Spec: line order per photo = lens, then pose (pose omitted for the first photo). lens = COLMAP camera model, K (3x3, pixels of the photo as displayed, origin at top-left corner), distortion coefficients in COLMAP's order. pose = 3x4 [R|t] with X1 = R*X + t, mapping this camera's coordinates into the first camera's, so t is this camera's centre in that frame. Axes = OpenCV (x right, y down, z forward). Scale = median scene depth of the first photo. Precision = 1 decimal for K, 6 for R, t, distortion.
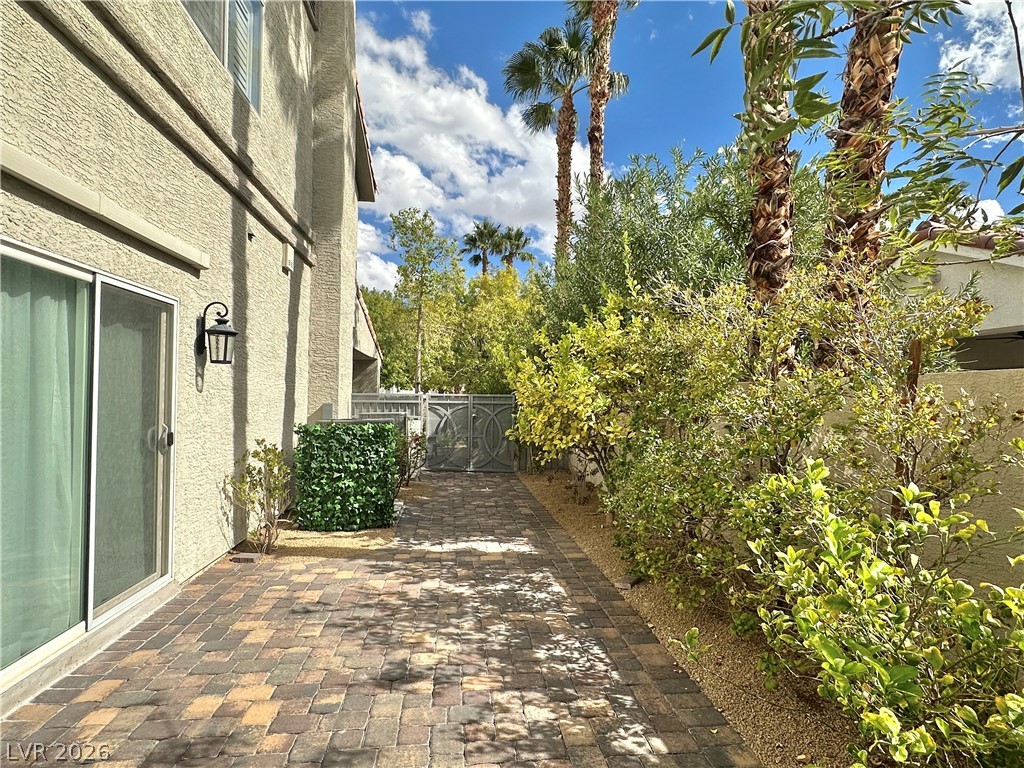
lens RADIAL K [[565.9, 0, 512.3], [0, 565.9, 387.8], [0, 0, 1]] dist [0.002912, -0.002803]
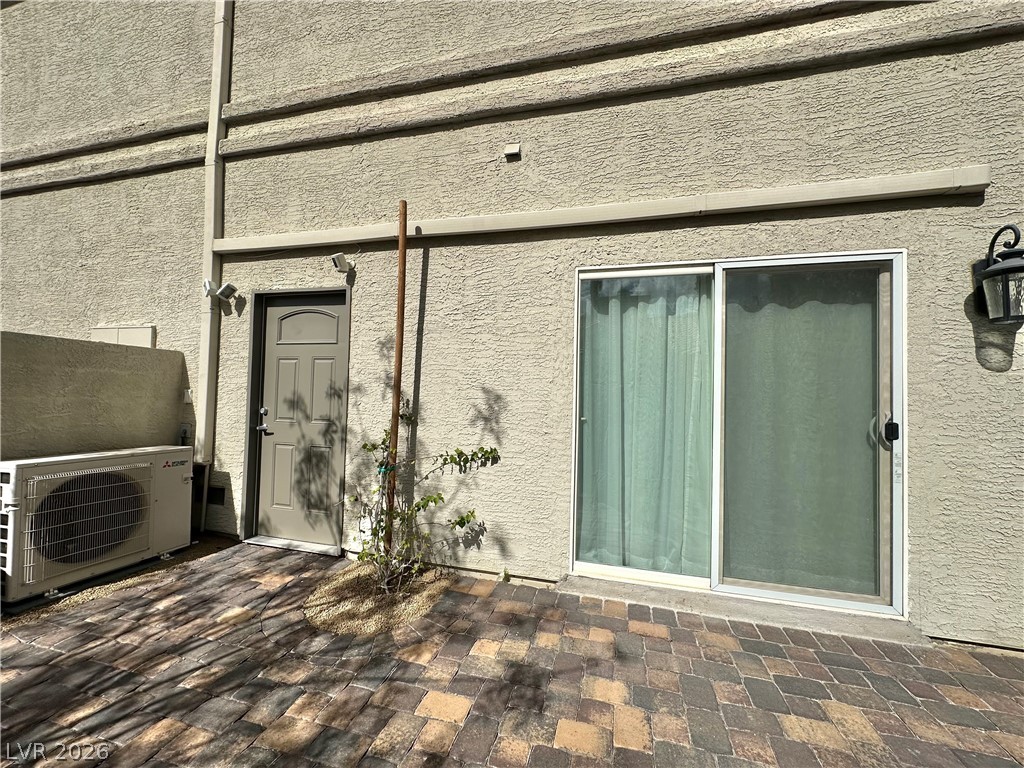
lens RADIAL K [[413.4, 0, 517.6], [0, 413.4, 381.1], [0, 0, 1]] dist [-0.010602, 0.000551]
pose [[-0.369421, -0.049952, -0.927919, 0.141808], [-0.009518, 0.998705, -0.049973, 0.071107], [0.929214, -0.009629, -0.369418, 0.942695]]
